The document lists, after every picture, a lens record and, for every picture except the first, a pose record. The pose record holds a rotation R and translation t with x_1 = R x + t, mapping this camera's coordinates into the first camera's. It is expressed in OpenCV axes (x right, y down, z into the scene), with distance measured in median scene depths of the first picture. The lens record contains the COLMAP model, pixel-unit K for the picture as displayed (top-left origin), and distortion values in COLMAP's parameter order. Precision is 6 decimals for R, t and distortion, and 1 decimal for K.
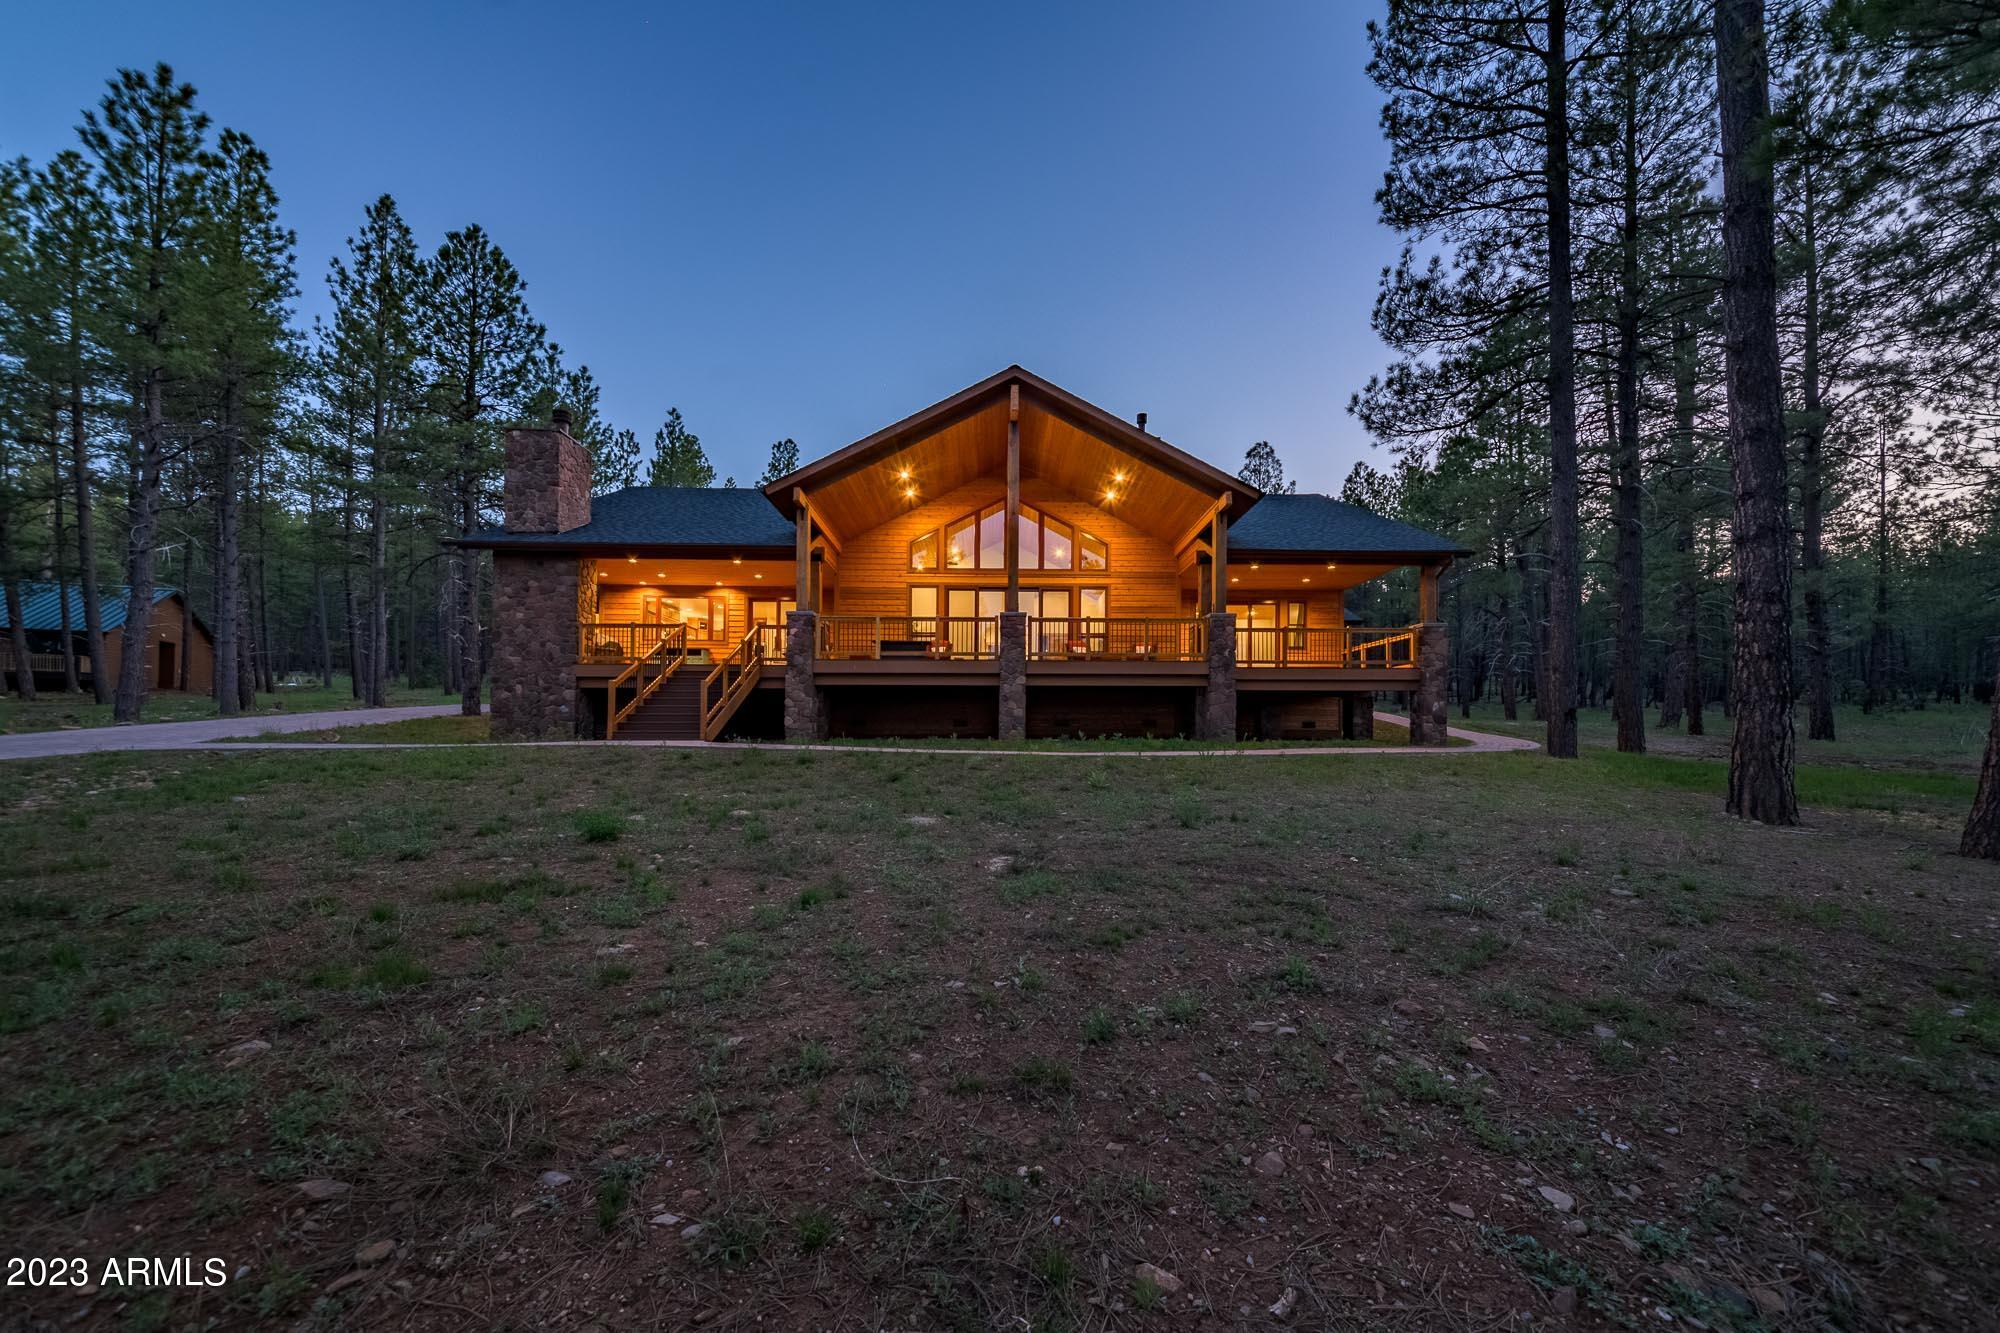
lens RADIAL K [[685.0, 0, 1001.5], [0, 685.0, 727.5], [0, 0, 1]] dist [0.002185, 0.000112]
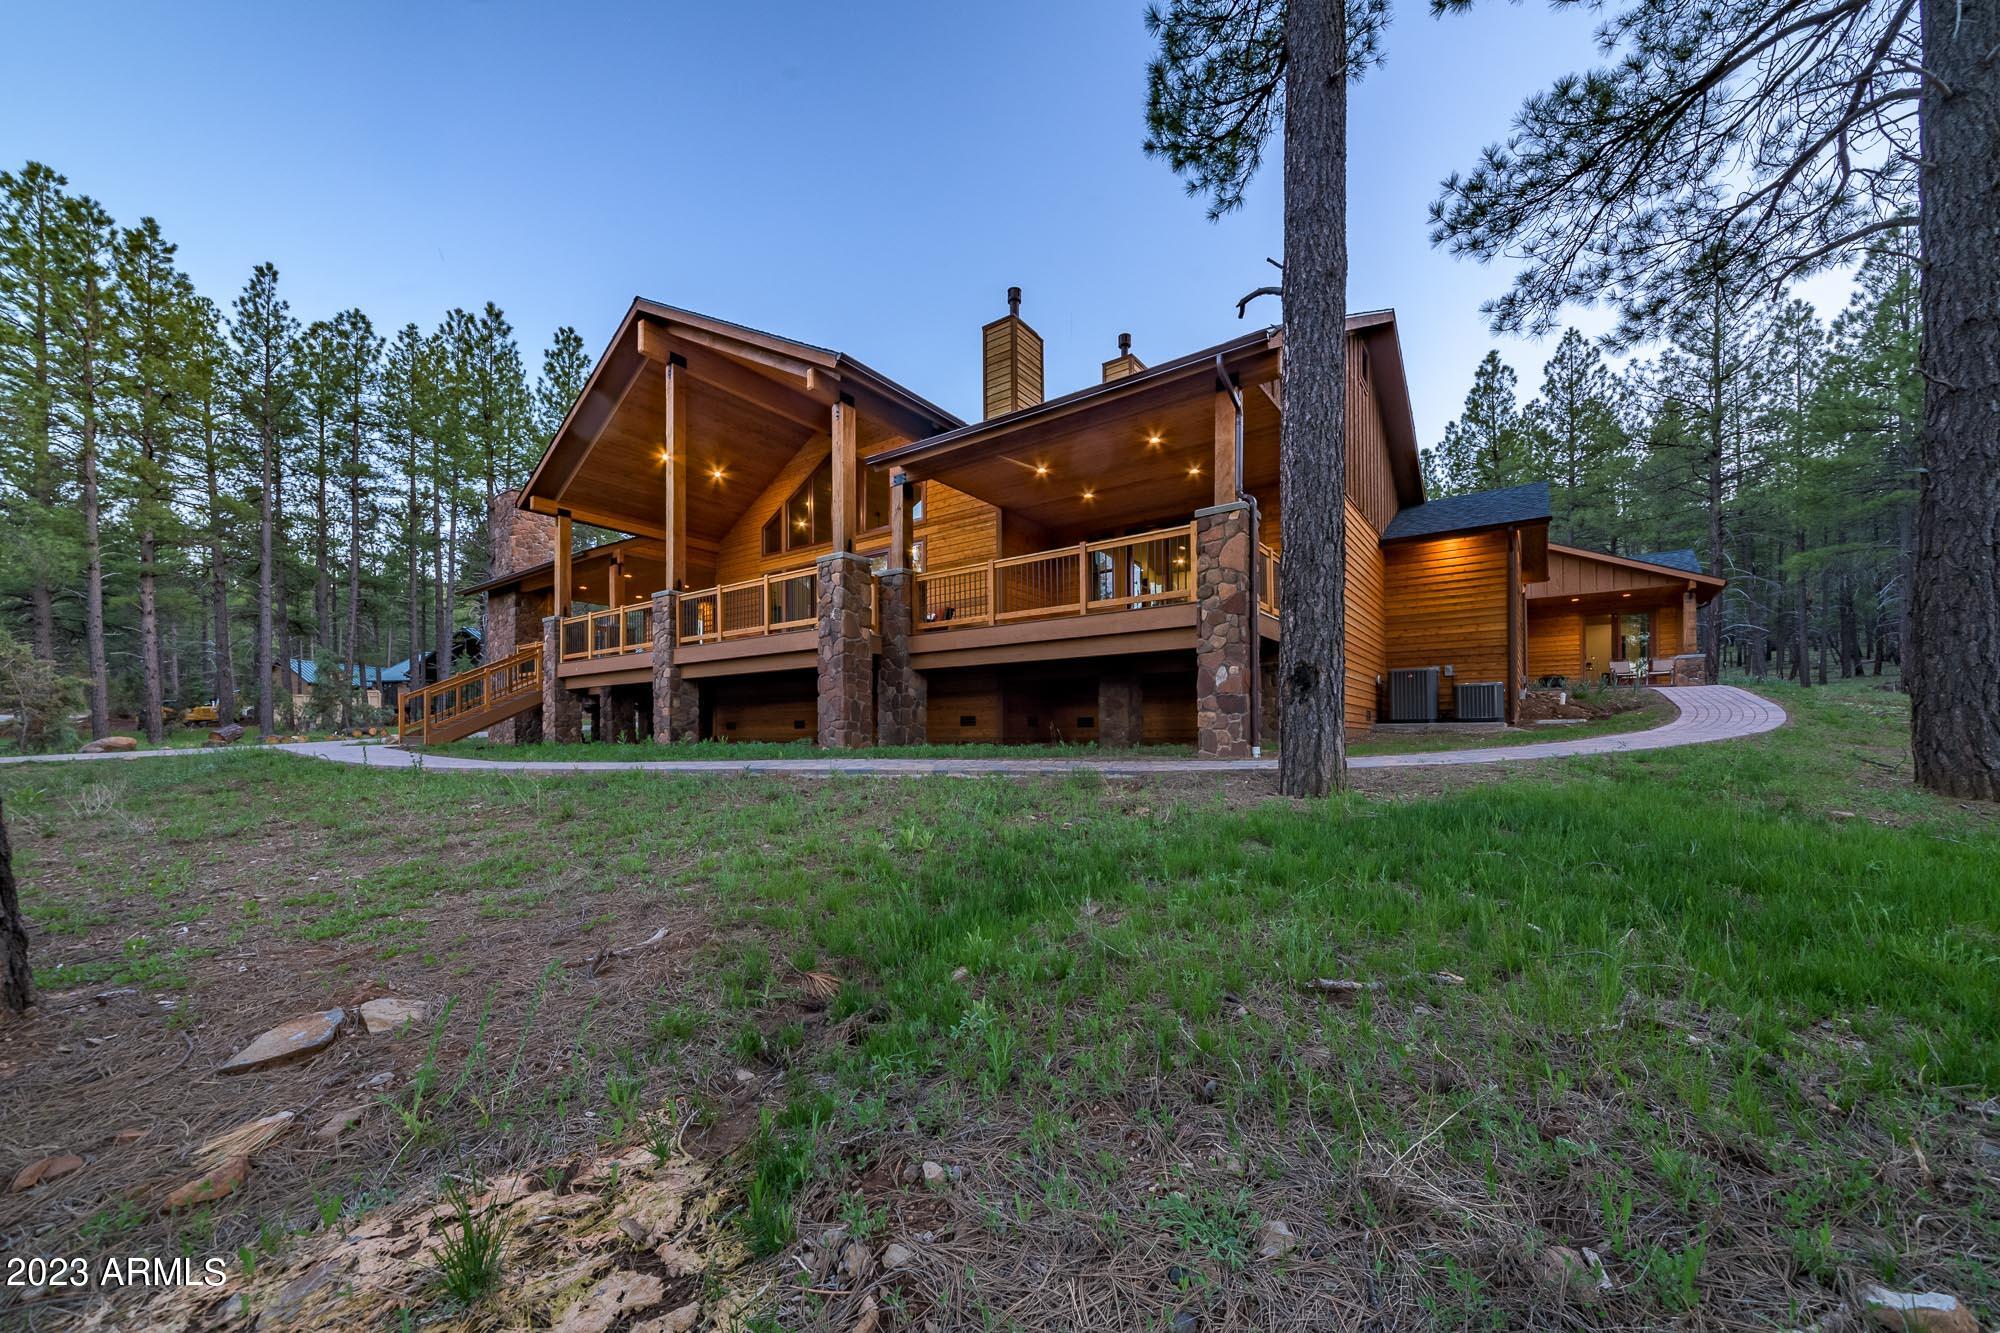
lens RADIAL K [[700.5, 0, 999.1], [0, 700.5, 725.1], [0, 0, 1]] dist [0.035088, -0.021199]
pose [[0.812740, -0.015301, -0.582426, 0.777242], [0.010106, 0.999875, -0.012164, 0.008338], [0.582539, 0.004000, 0.812793, 0.488613]]
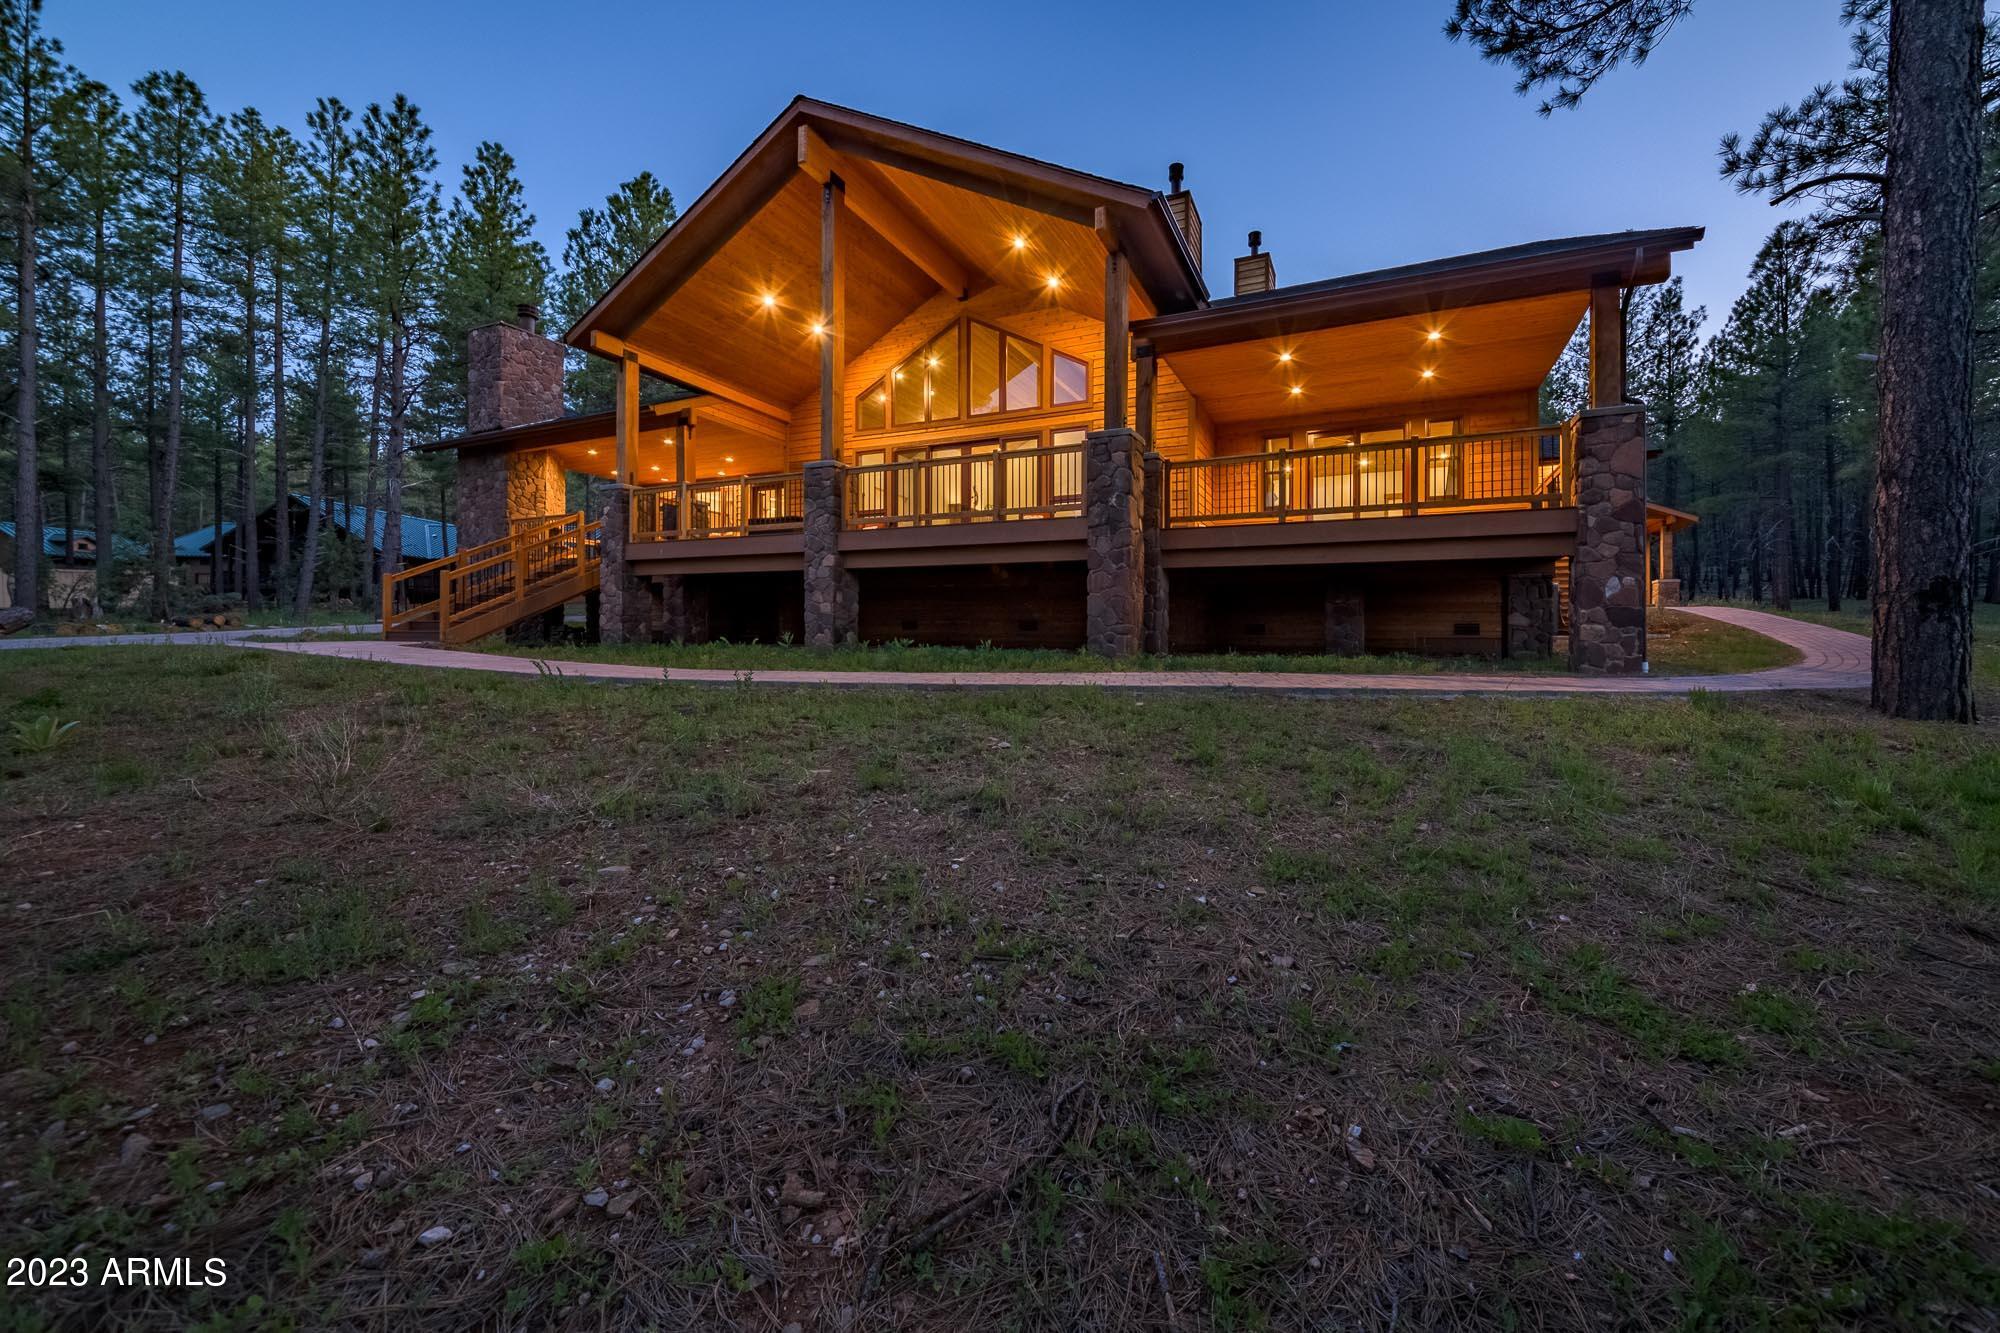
lens RADIAL K [[694.0, 0, 1054.0], [0, 694.0, 632.4], [0, 0, 1]] dist [-0.001981, 0.000133]
pose [[0.920350, 0.004032, -0.391074, 0.458293], [-0.006155, 0.999972, -0.004175, 0.003991], [0.391047, 0.006249, 0.920350, 0.411323]]
